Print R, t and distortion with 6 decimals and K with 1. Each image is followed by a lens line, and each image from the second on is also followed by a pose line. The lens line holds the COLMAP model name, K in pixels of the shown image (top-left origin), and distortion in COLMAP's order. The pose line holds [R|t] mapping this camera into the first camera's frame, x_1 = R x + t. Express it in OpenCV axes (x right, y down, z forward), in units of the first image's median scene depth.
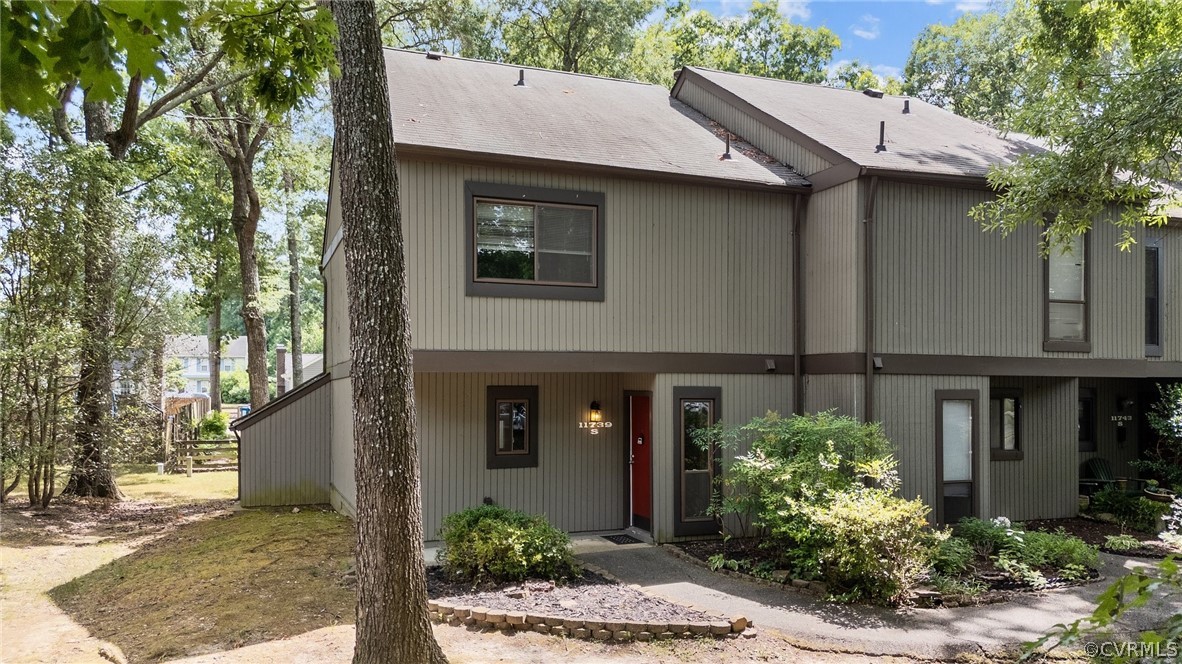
lens RADIAL K [[887.3, 0, 591.9], [0, 887.3, 354.6], [0, 0, 1]] dist [0.113290, -0.001418]
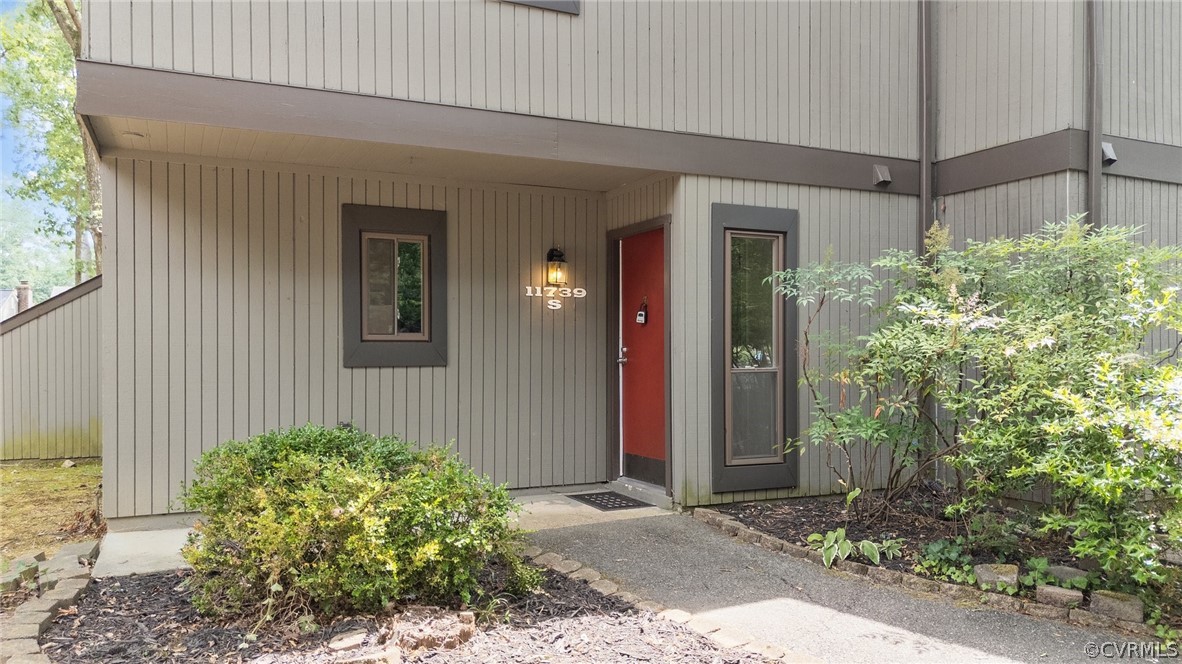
lens RADIAL K [[891.9, 0, 591.0], [0, 891.9, 332.0], [0, 0, 1]] dist [0.092970, -0.097594]
pose [[0.997200, -0.001581, 0.074759, -0.016845], [0.000494, 0.999894, 0.014557, 0.105609], [-0.074774, -0.014480, 0.997095, 0.503787]]
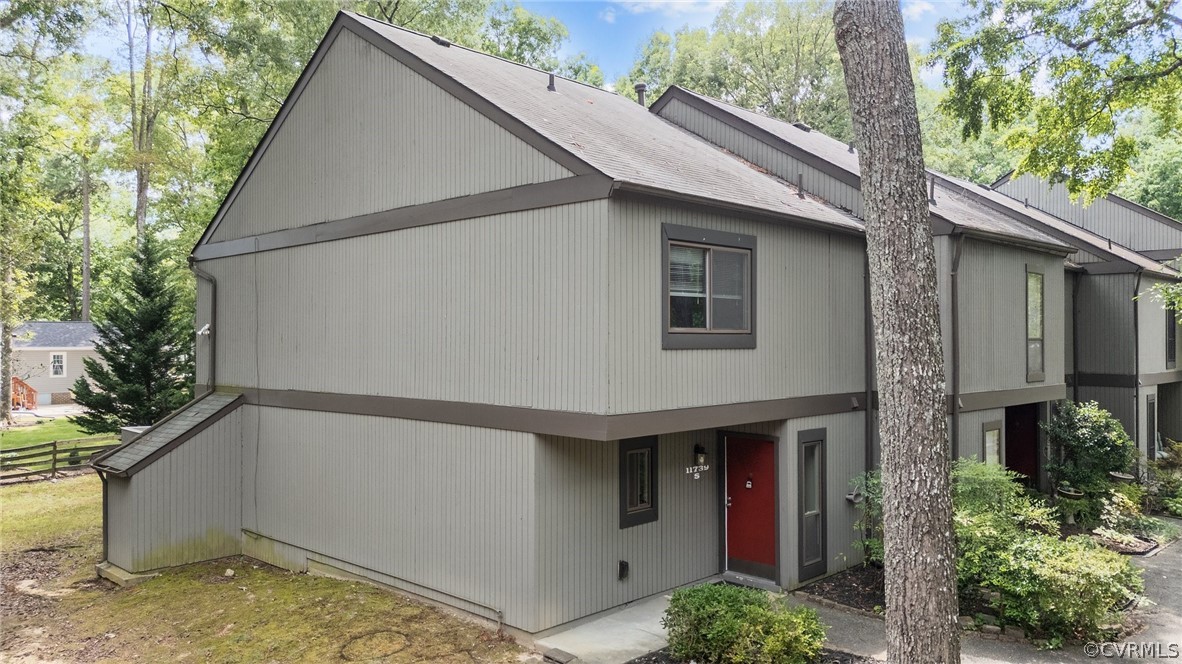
lens RADIAL K [[879.5, 0, 591.7], [0, 879.5, 305.2], [0, 0, 1]] dist [0.041450, -0.001636]
pose [[0.907106, 0.013760, 0.420677, -0.550775], [-0.013297, 0.999903, -0.004035, -0.100740], [-0.420692, -0.001933, 0.907202, 0.207591]]
